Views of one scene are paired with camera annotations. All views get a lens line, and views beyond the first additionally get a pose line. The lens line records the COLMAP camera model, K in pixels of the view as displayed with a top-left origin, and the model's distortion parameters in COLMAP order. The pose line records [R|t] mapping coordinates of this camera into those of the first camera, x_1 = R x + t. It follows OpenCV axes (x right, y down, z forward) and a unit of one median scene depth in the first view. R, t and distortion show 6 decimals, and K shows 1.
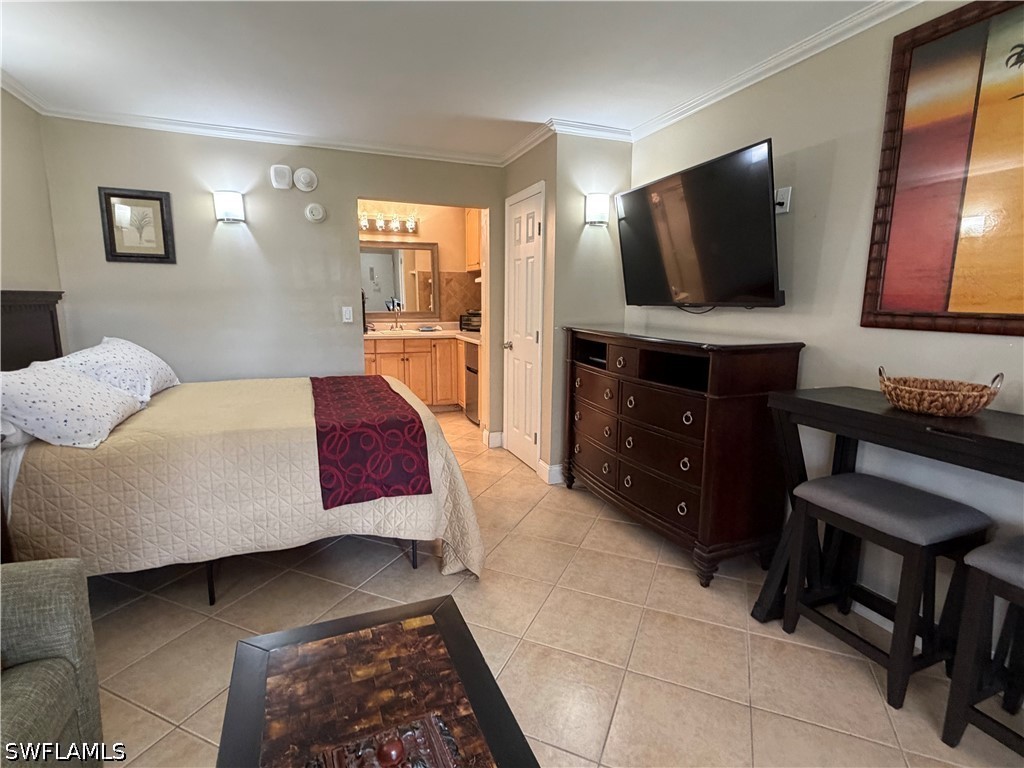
lens RADIAL K [[501.3, 0, 512.0], [0, 501.3, 384.0], [0, 0, 1]] dist [0.001669, 0.000039]
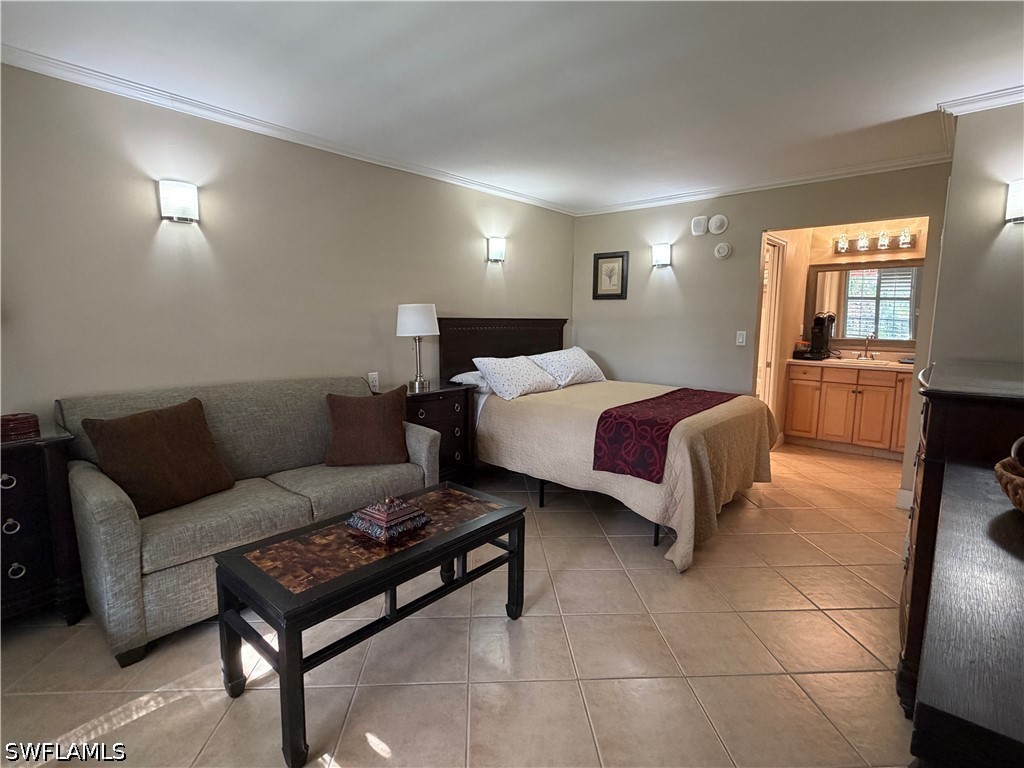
lens RADIAL K [[501.3, 0, 512.0], [0, 501.3, 384.0], [0, 0, 1]] dist [0.001669, 0.000039]
pose [[0.458766, 0.110156, -0.881702, 0.457619], [-0.154178, 0.987103, 0.043102, -0.010371], [0.875079, 0.116165, 0.469833, 0.060687]]
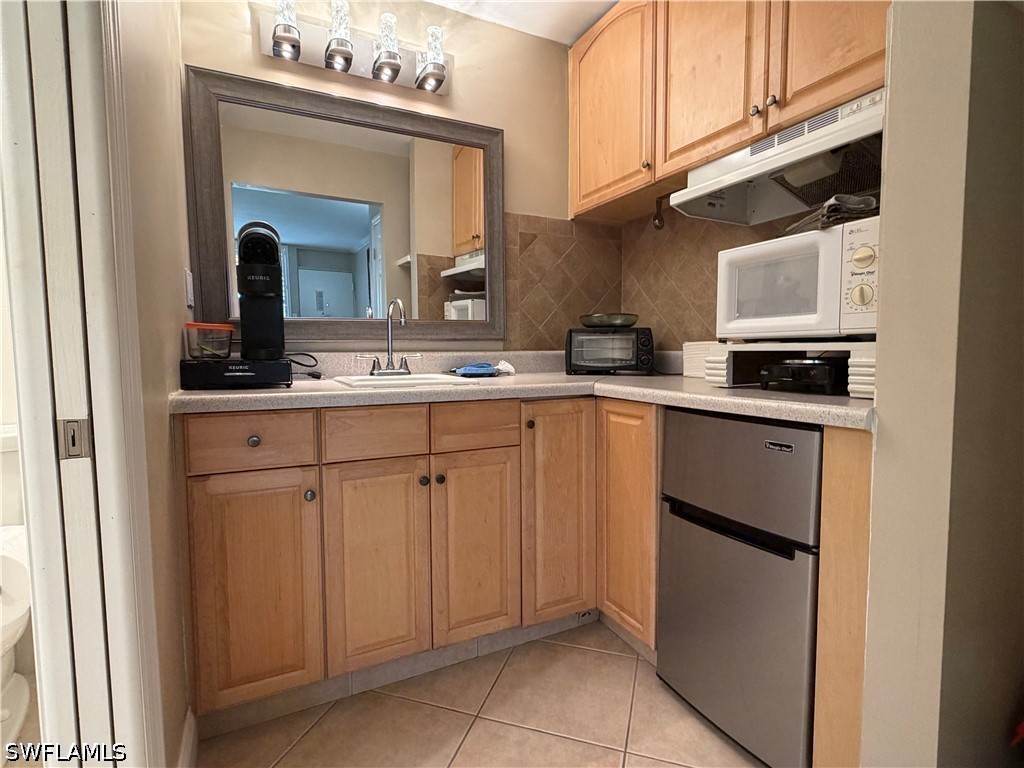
lens RADIAL K [[513.2, 0, 512.0], [0, 513.2, 384.0], [0, 0, 1]] dist [0.000625, -0.000022]
pose [[0.996581, -0.024700, 0.078838, -0.300044], [0.033036, 0.993791, -0.106250, -0.108389], [-0.075724, 0.108491, 0.991209, 1.127017]]
